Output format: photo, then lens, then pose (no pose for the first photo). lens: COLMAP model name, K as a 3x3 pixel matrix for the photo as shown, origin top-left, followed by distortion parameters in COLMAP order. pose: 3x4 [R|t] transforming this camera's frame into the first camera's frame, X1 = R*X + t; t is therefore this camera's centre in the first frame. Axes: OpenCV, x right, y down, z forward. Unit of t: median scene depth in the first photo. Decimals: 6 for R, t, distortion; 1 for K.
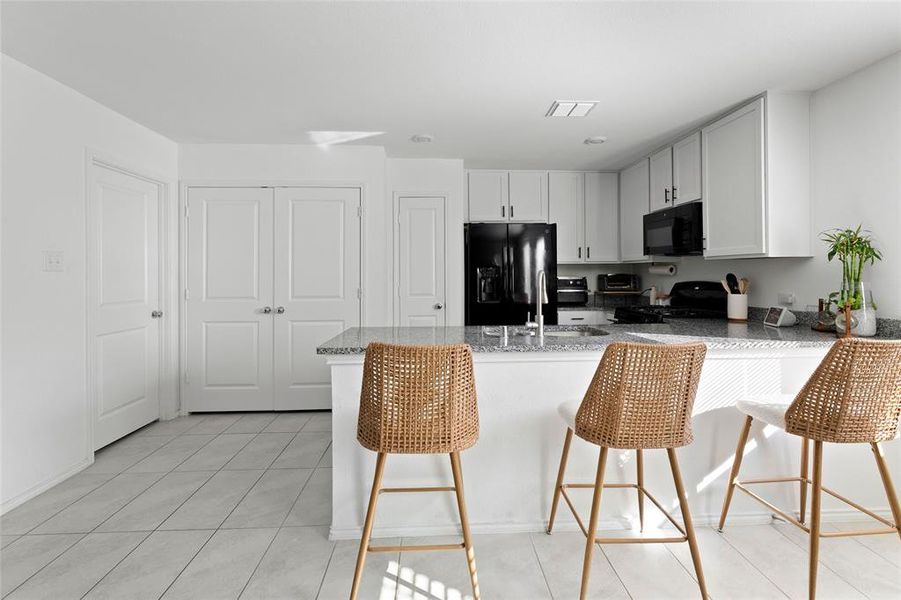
lens RADIAL K [[396.3, 0, 455.3], [0, 396.3, 273.3], [0, 0, 1]] dist [-0.001343, -0.000058]
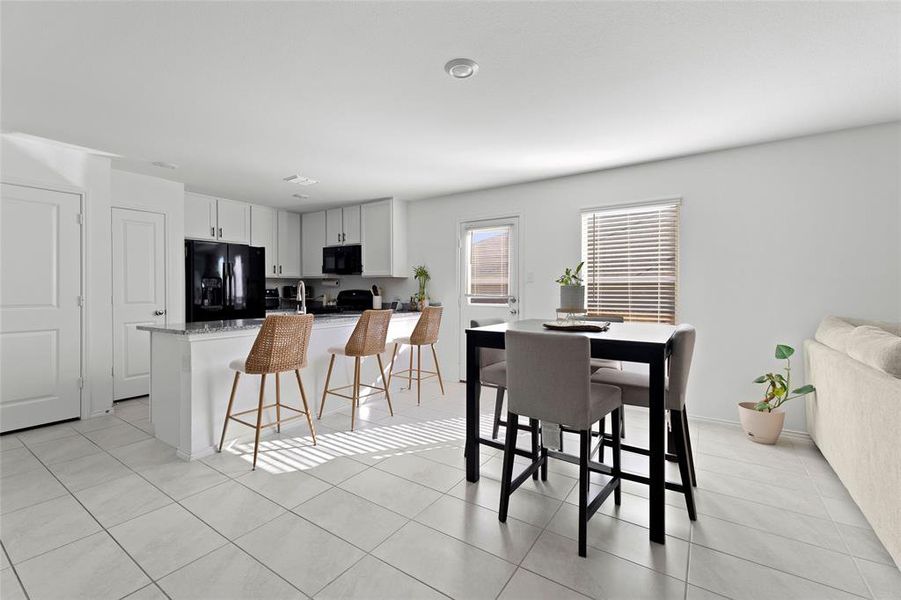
lens RADIAL K [[391.4, 0, 443.8], [0, 391.4, 287.5], [0, 0, 1]] dist [-0.000242, -0.000027]
pose [[0.615973, 0.008704, 0.787719, -0.483481], [-0.005256, 0.999962, -0.006939, 0.019040], [-0.787750, 0.000135, 0.615995, -0.344721]]
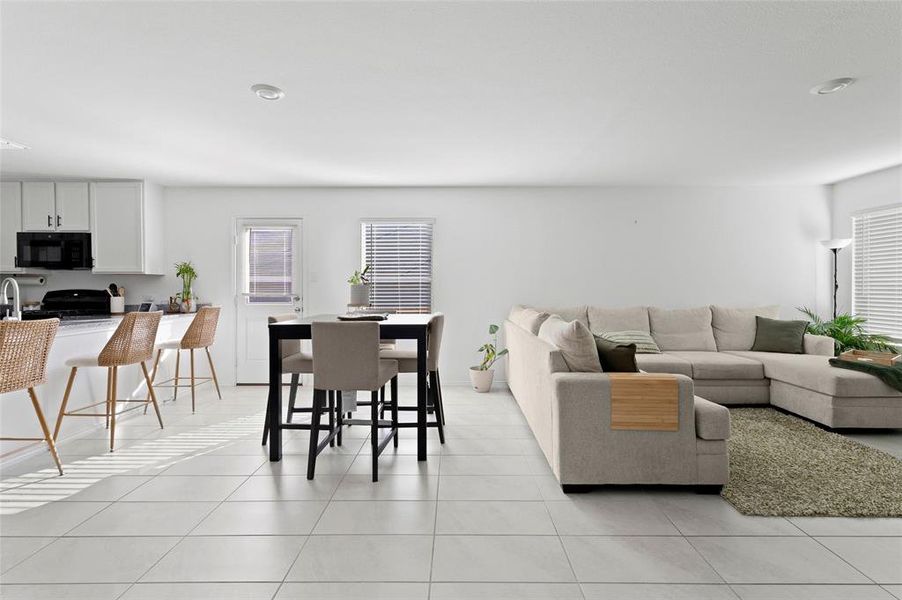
lens RADIAL K [[405.0, 0, 454.3], [0, 405.0, 289.5], [0, 0, 1]] dist [0.012697, 0.000015]
pose [[0.065803, -0.000891, 0.997832, -0.683023], [0.000008, 1.000000, 0.000893, 0.018727], [-0.997833, -0.000051, 0.065803, -0.362124]]
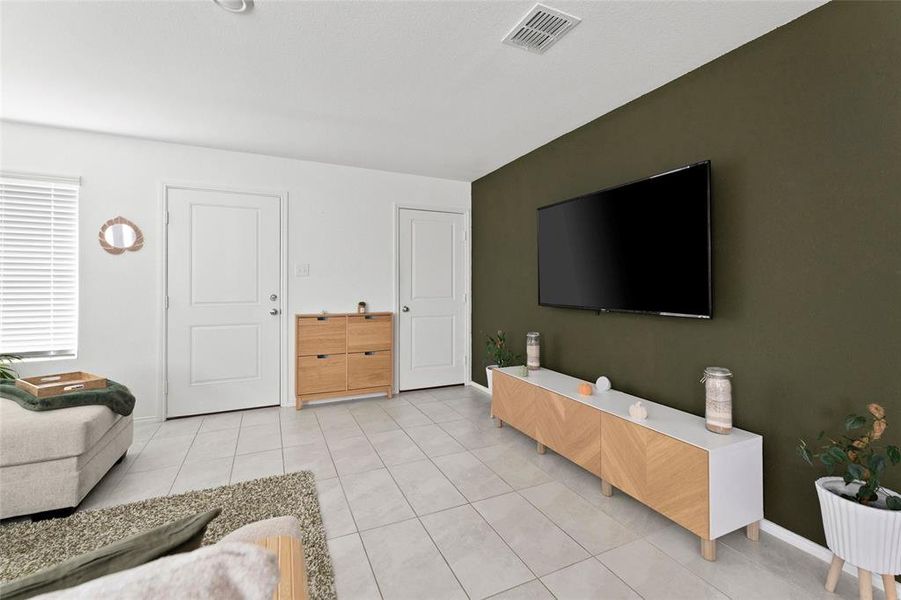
lens RADIAL K [[391.9, 0, 449.5], [0, 391.9, 279.2], [0, 0, 1]] dist [0.002283, 0.000442]
pose [[-0.930247, -0.000733, -0.366932, 0.000949], [0.002602, 0.999960, -0.008595, 0.015158], [0.366924, -0.008950, -0.930208, -0.435953]]
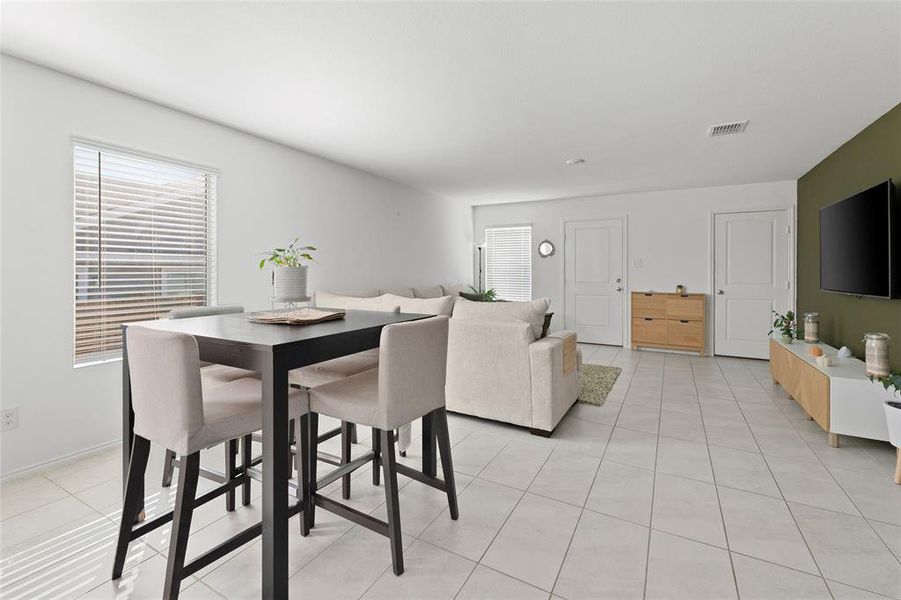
lens RADIAL K [[391.9, 0, 449.5], [0, 391.9, 279.2], [0, 0, 1]] dist [0.002283, 0.000442]
pose [[-0.840010, -0.010171, 0.542475, -0.260637], [0.000030, 0.999823, 0.018793, 0.015994], [-0.542571, 0.015802, -0.839862, 0.282607]]
